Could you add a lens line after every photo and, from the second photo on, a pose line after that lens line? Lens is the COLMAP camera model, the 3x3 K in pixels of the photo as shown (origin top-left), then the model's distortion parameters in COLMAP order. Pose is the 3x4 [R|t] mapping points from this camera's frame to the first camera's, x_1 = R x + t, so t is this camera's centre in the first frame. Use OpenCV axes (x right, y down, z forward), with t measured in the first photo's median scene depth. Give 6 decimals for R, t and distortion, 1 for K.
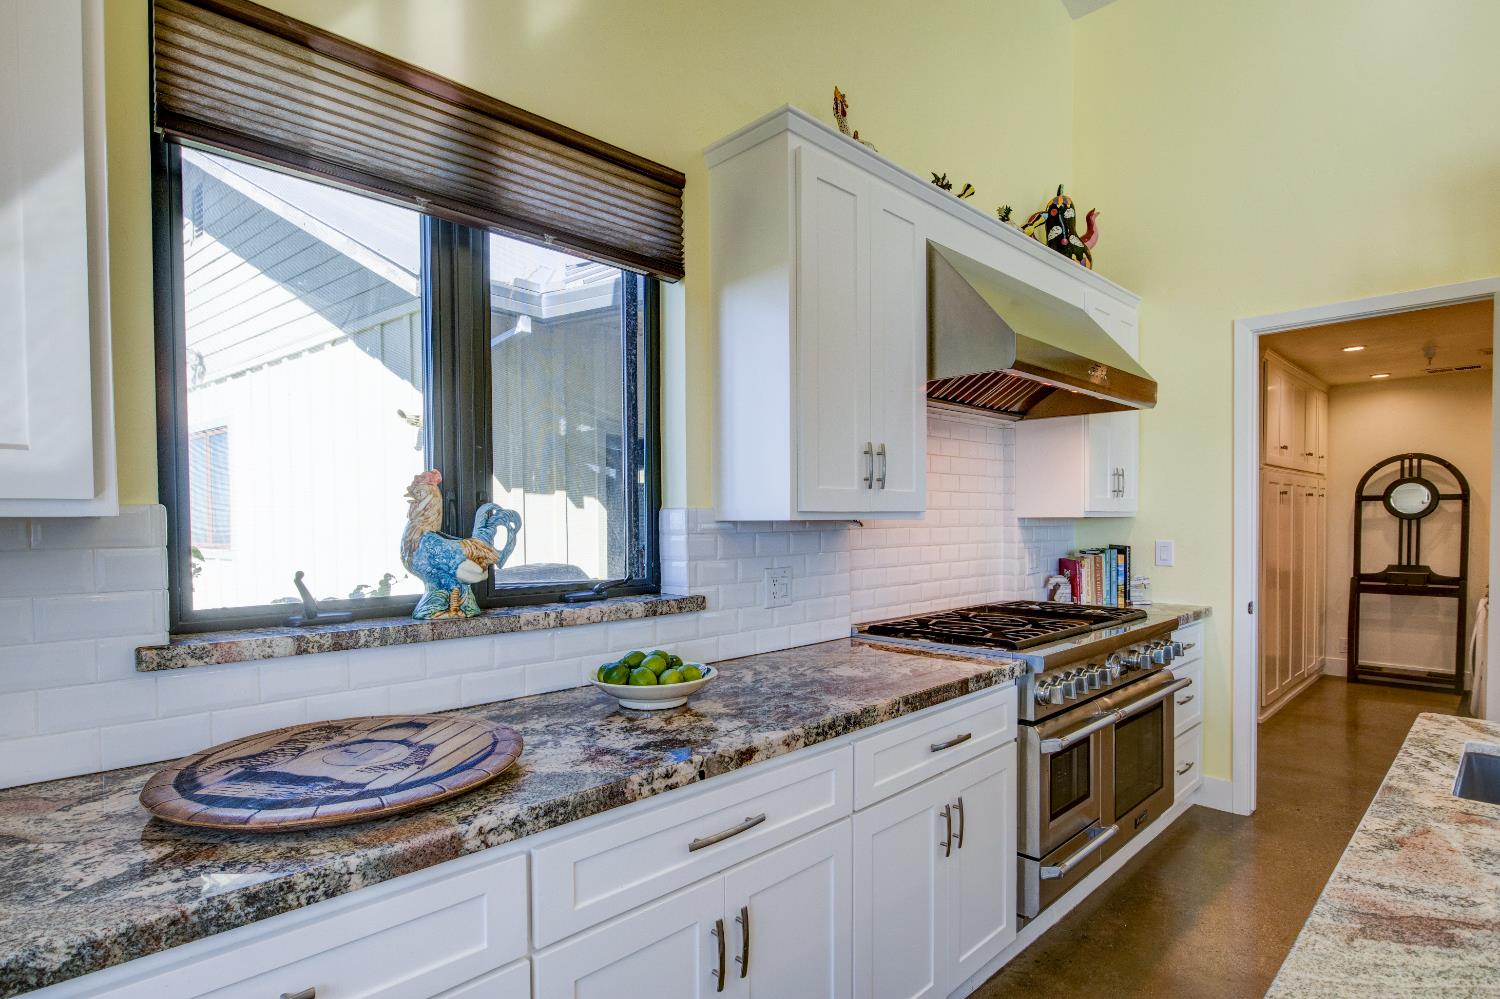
lens RADIAL K [[754.1, 0, 740.4], [0, 754.1, 542.9], [0, 0, 1]] dist [-0.000380, -0.002925]
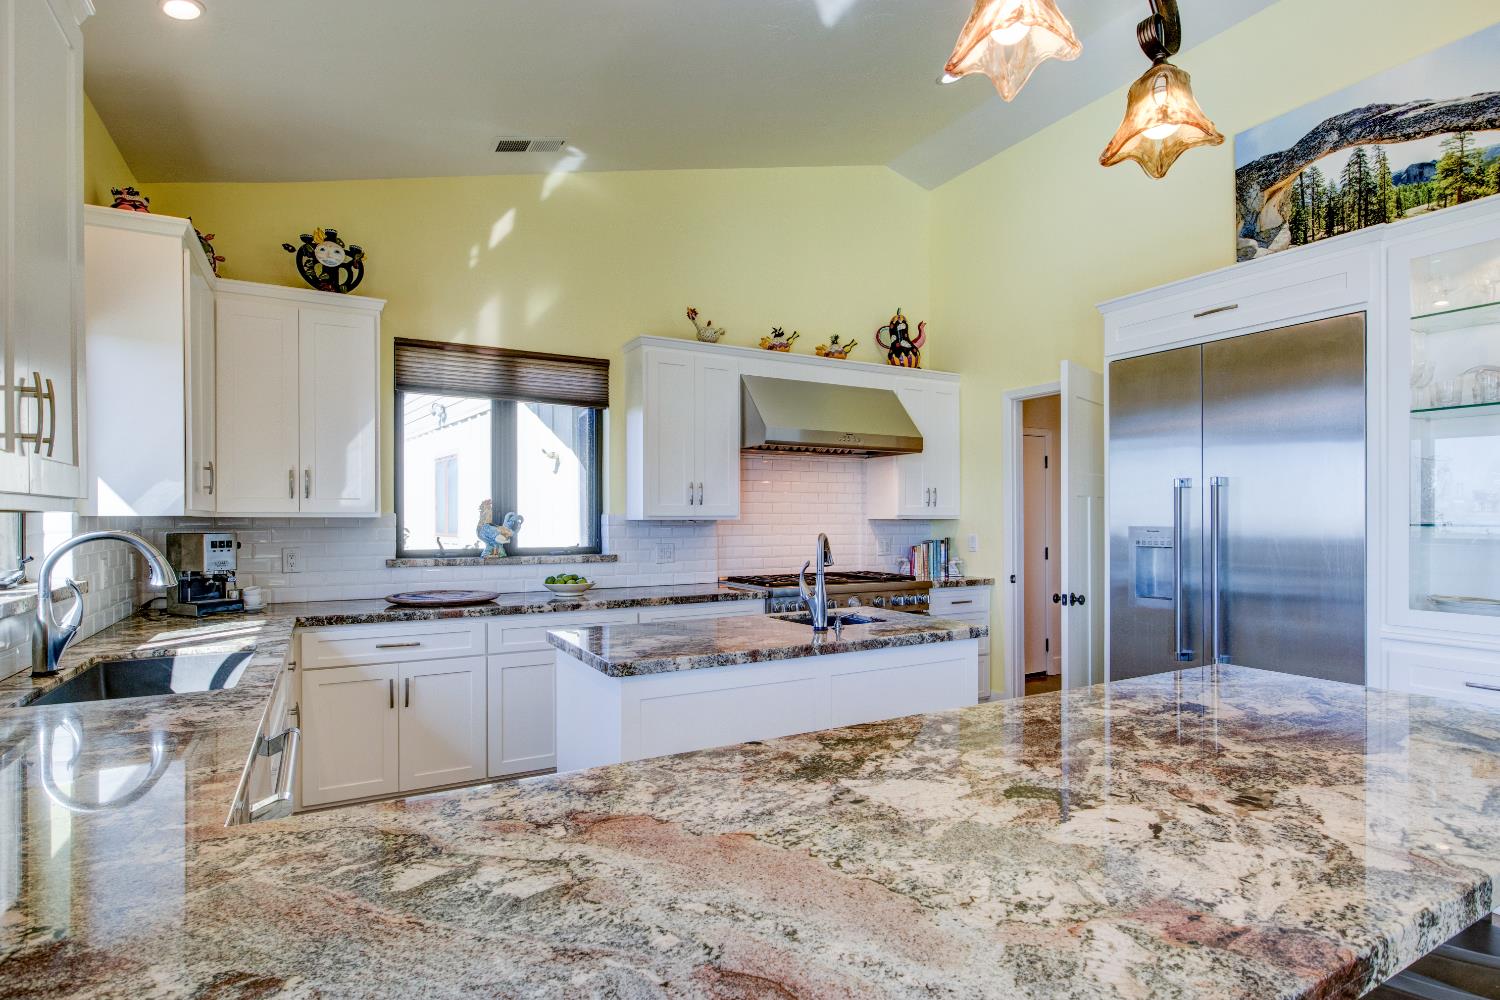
lens RADIAL K [[754.1, 0, 742.1], [0, 754.1, 525.2], [0, 0, 1]] dist [-0.000380, -0.002925]
pose [[0.965443, 0.008373, -0.260480, 1.078996], [-0.014014, 0.999706, -0.019808, 0.029471], [0.260238, 0.022774, 0.965276, -1.227531]]
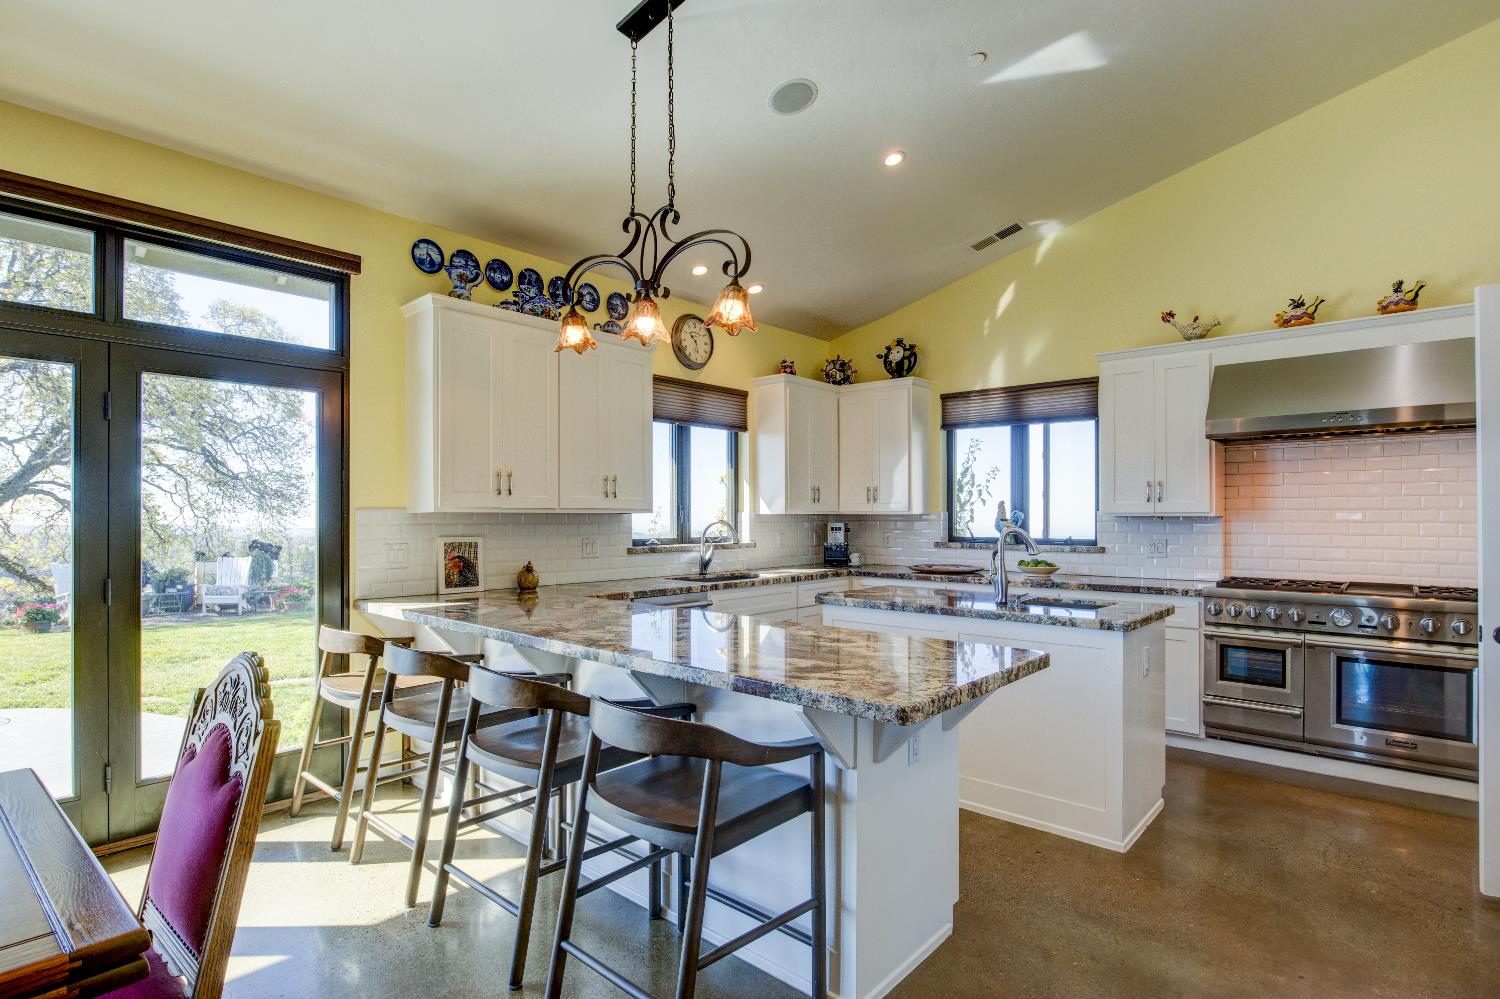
lens RADIAL K [[754.1, 0, 738.3], [0, 754.1, 518.9], [0, 0, 1]] dist [-0.000380, -0.002925]
pose [[0.075509, 0.010821, -0.997086, 2.877048], [-0.031335, 0.999473, 0.008473, -0.006739], [0.996653, 0.030604, 0.075809, -0.438468]]
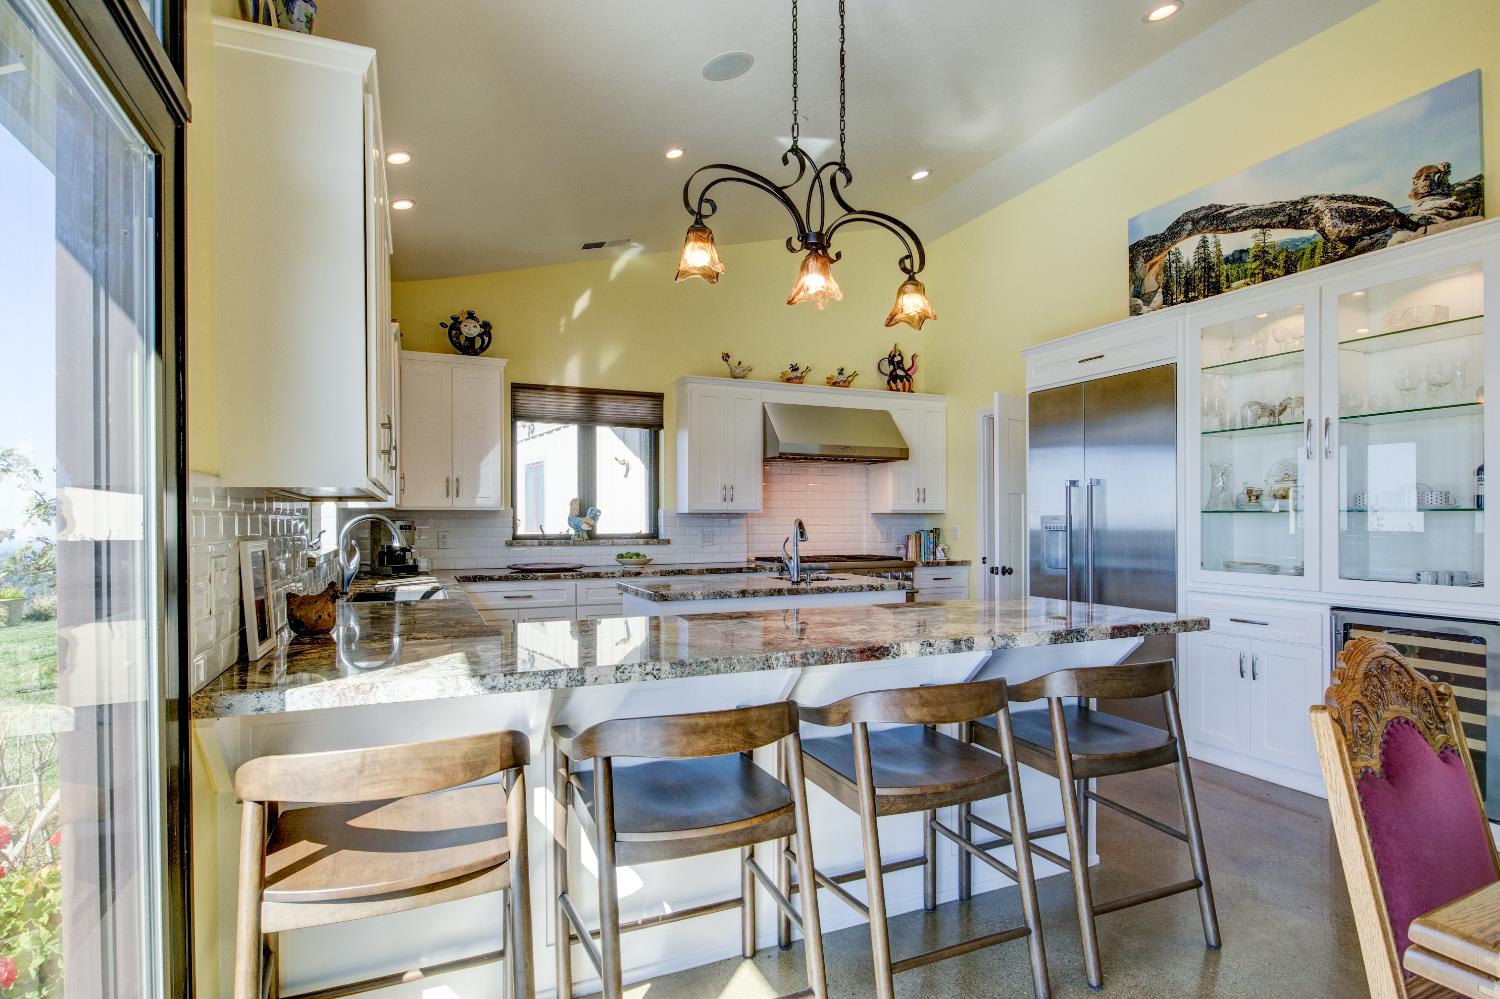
lens RADIAL K [[754.1, 0, 742.4], [0, 754.1, 526.1], [0, 0, 1]] dist [-0.000380, -0.002925]
pose [[0.936342, 0.008262, -0.350992, 1.533603], [-0.015716, 0.999707, -0.018394, 0.086415], [0.350738, 0.022739, 0.936198, -1.988398]]
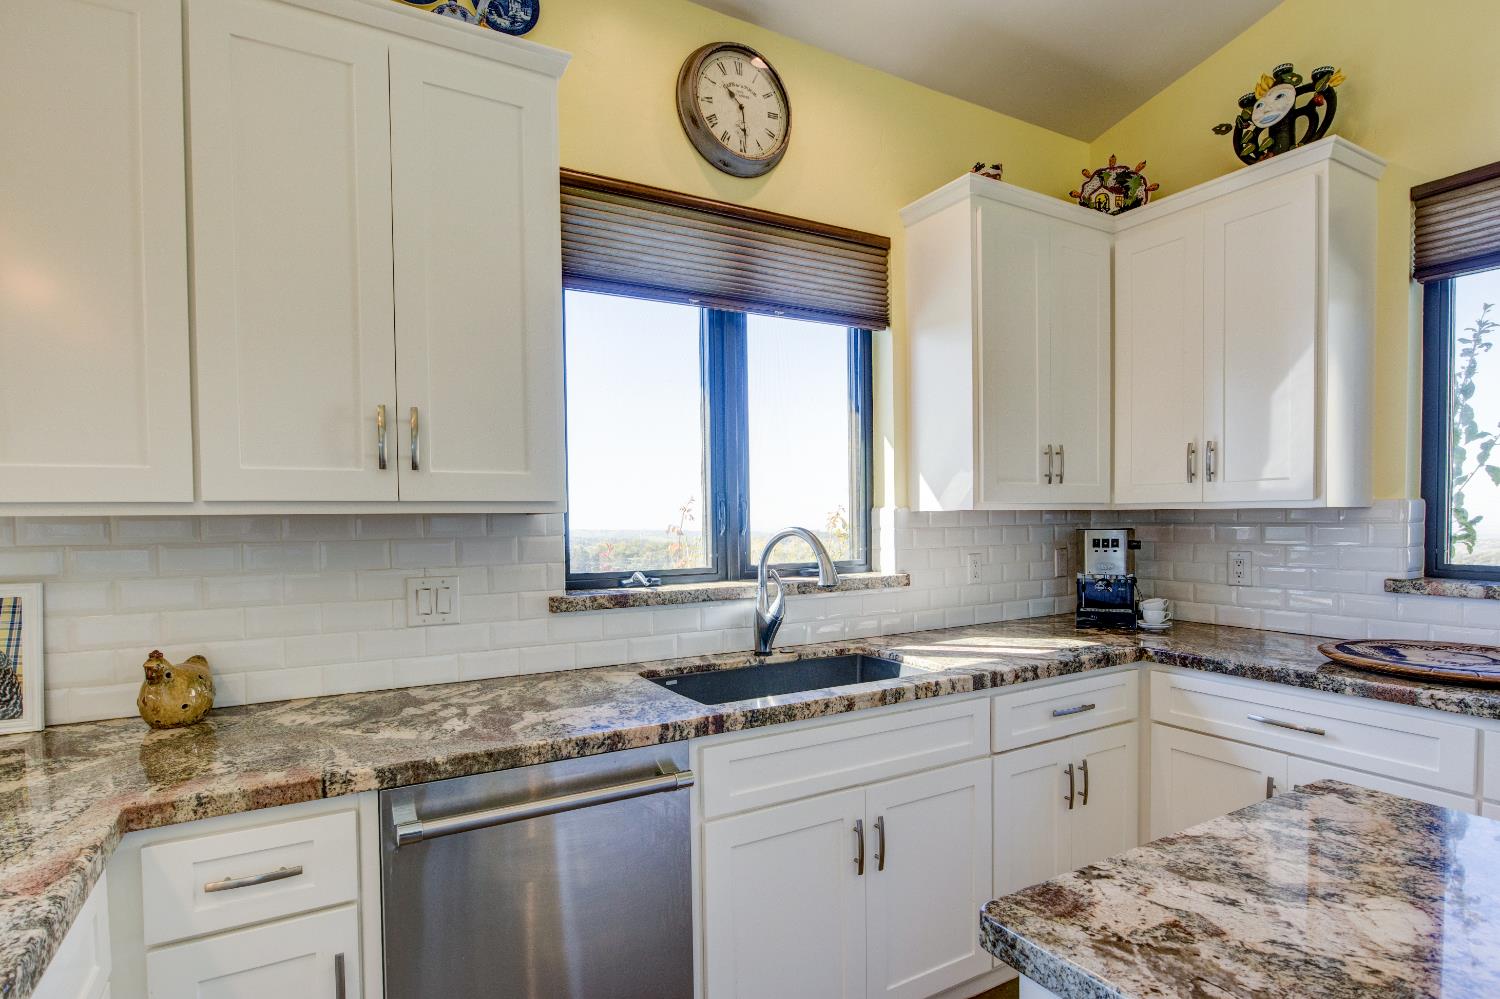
lens RADIAL K [[754.1, 0, 741.9], [0, 754.1, 545.4], [0, 0, 1]] dist [-0.000380, -0.002925]
pose [[-0.246164, 0.044468, -0.968208, 1.015941], [-0.016470, 0.998611, 0.050051, -0.004462], [0.969088, 0.028267, -0.245089, -0.044567]]
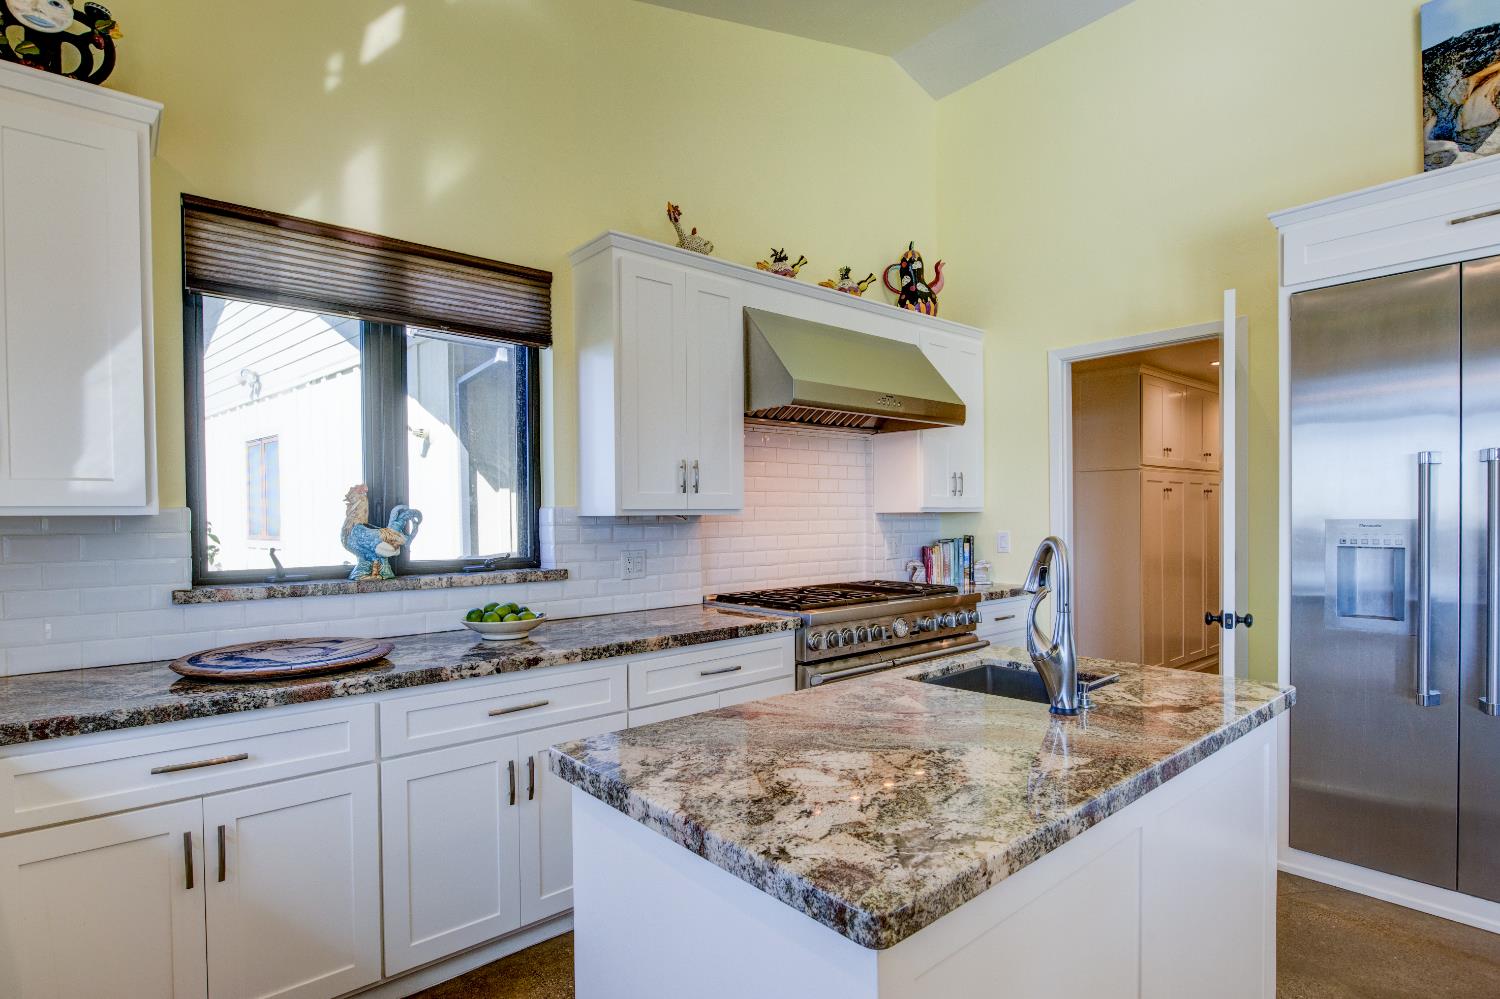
lens RADIAL K [[754.1, 0, 740.4], [0, 754.1, 528.7], [0, 0, 1]] dist [-0.000380, -0.002925]
pose [[0.997959, -0.000432, -0.063861, 0.464453], [-0.000291, 0.999936, -0.011309, 0.012685], [0.063862, 0.011305, 0.997895, -0.489630]]
